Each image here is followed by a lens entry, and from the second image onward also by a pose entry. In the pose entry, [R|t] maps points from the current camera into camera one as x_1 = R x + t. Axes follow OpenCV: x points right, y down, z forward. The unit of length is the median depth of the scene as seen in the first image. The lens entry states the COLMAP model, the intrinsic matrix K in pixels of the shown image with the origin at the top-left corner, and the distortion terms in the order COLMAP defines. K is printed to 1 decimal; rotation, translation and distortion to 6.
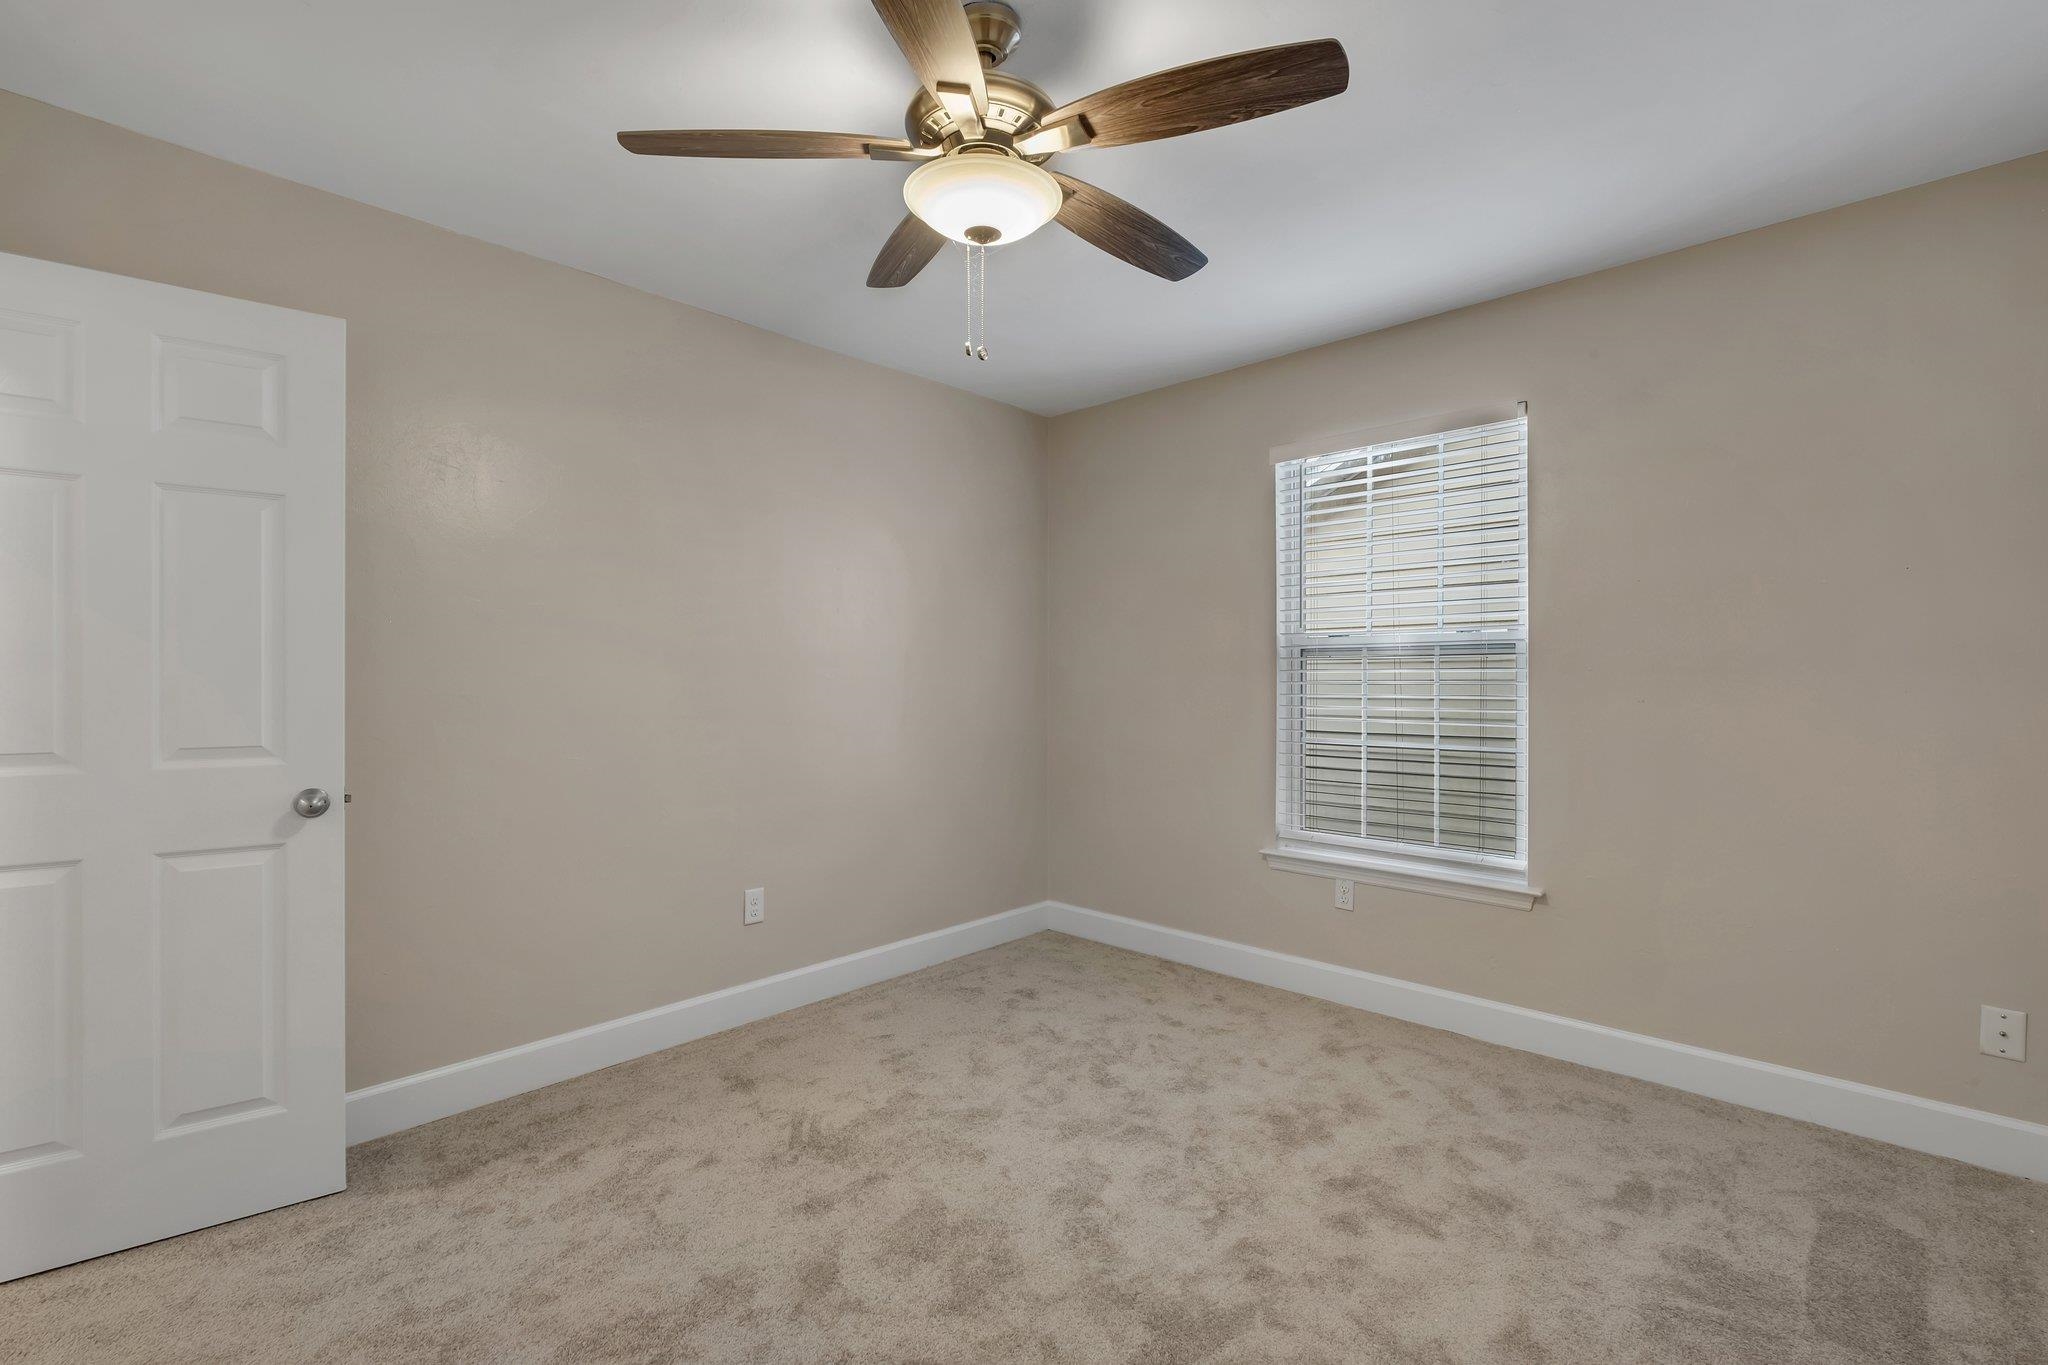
lens RADIAL K [[901.4, 0, 1010.5], [0, 901.4, 697.0], [0, 0, 1]] dist [-0.003700, -0.000754]
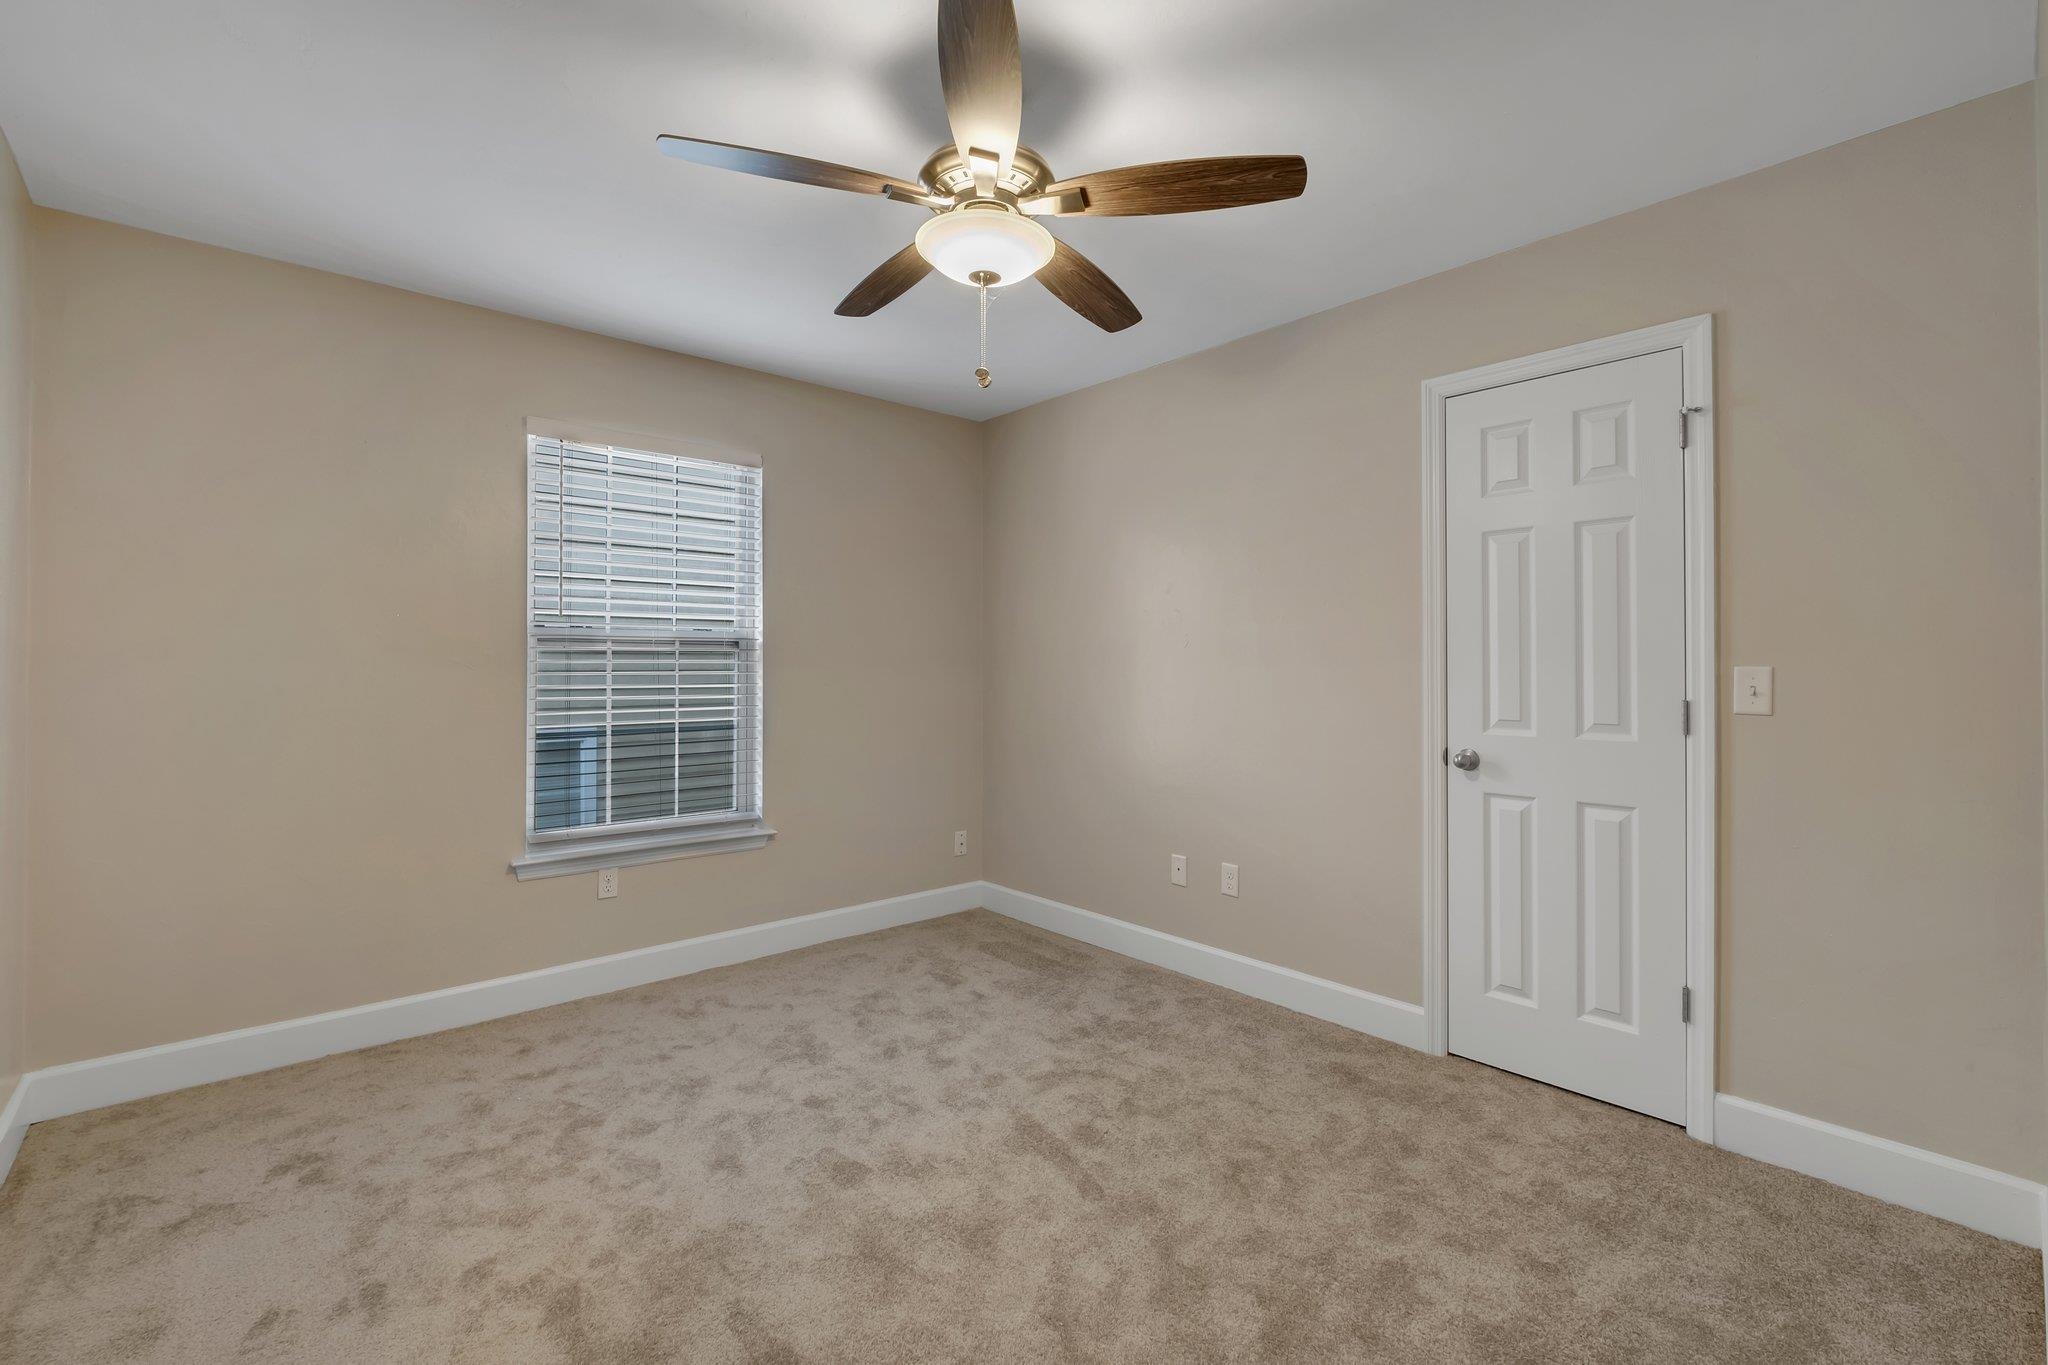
lens RADIAL K [[892.0, 0, 1030.1], [0, 892.0, 662.1], [0, 0, 1]] dist [-0.003873, -0.000891]
pose [[0.069717, 0.013229, 0.997479, -0.685177], [0.023867, 0.999604, -0.014925, -0.002075], [-0.997281, 0.024847, 0.069374, 0.520869]]
